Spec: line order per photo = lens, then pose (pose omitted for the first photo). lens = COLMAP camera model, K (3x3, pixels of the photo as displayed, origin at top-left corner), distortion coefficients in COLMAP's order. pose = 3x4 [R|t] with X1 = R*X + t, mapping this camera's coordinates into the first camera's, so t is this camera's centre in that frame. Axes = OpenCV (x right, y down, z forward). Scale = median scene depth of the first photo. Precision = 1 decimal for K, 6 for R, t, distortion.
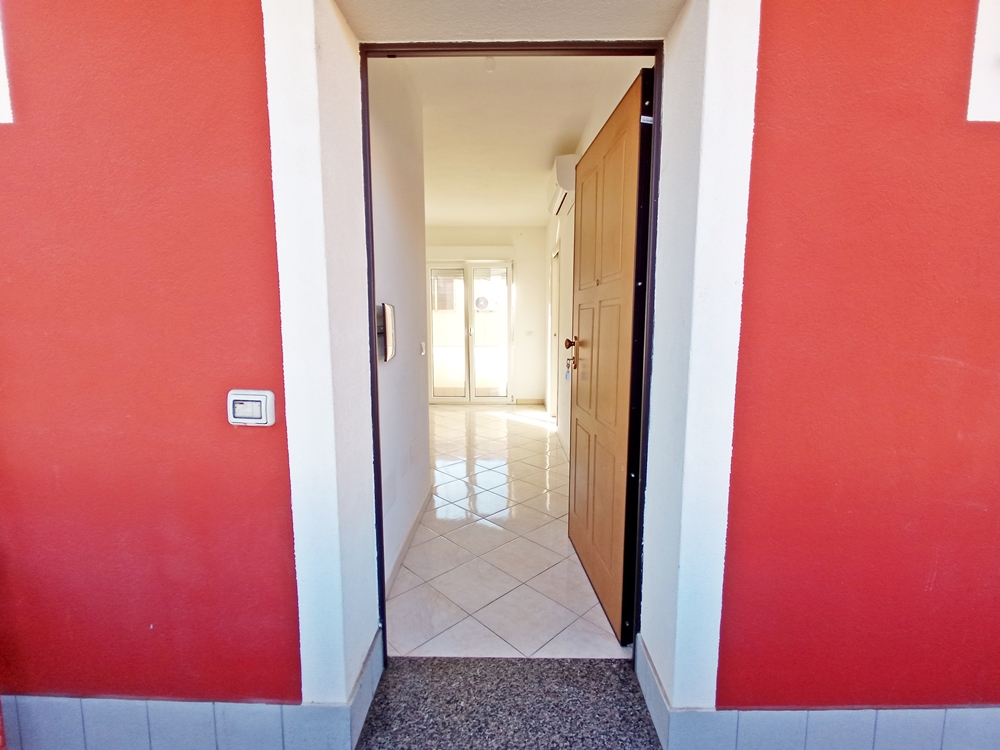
lens RADIAL K [[444.0, 0, 501.4], [0, 444.0, 371.8], [0, 0, 1]] dist [-0.012347, 0.000554]
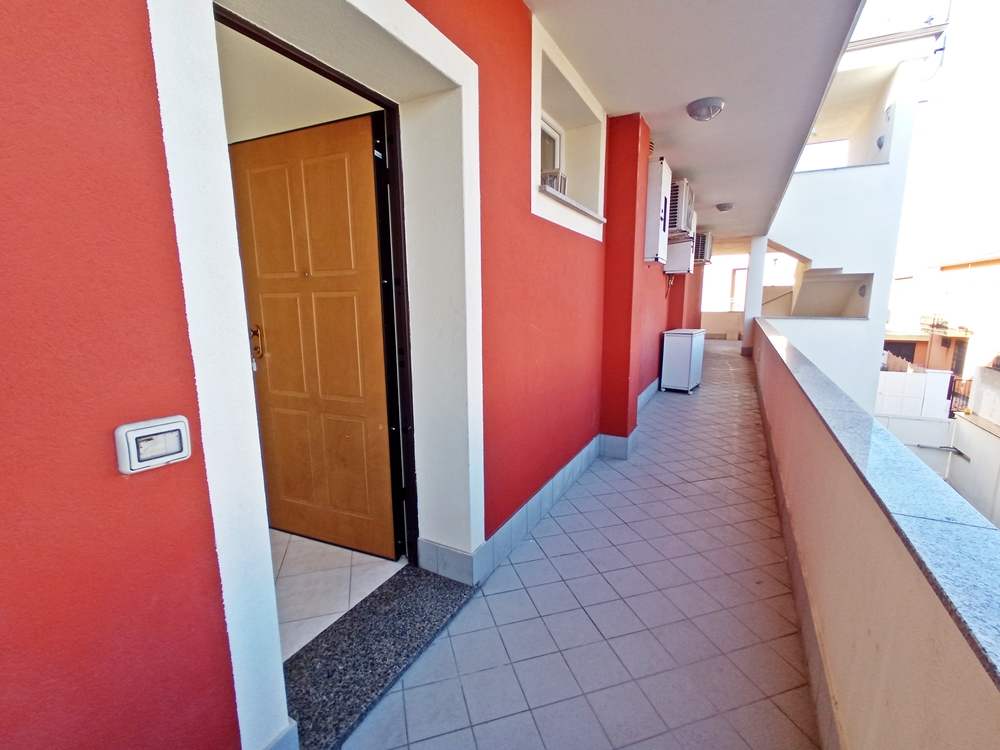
lens RADIAL K [[444.0, 0, 505.1], [0, 444.0, 377.0], [0, 0, 1]] dist [-0.012347, 0.000554]
pose [[0.449742, -0.159126, 0.878869, -0.800455], [0.113611, 0.986200, 0.120421, -0.043867], [-0.885903, 0.045690, 0.461615, 0.109745]]
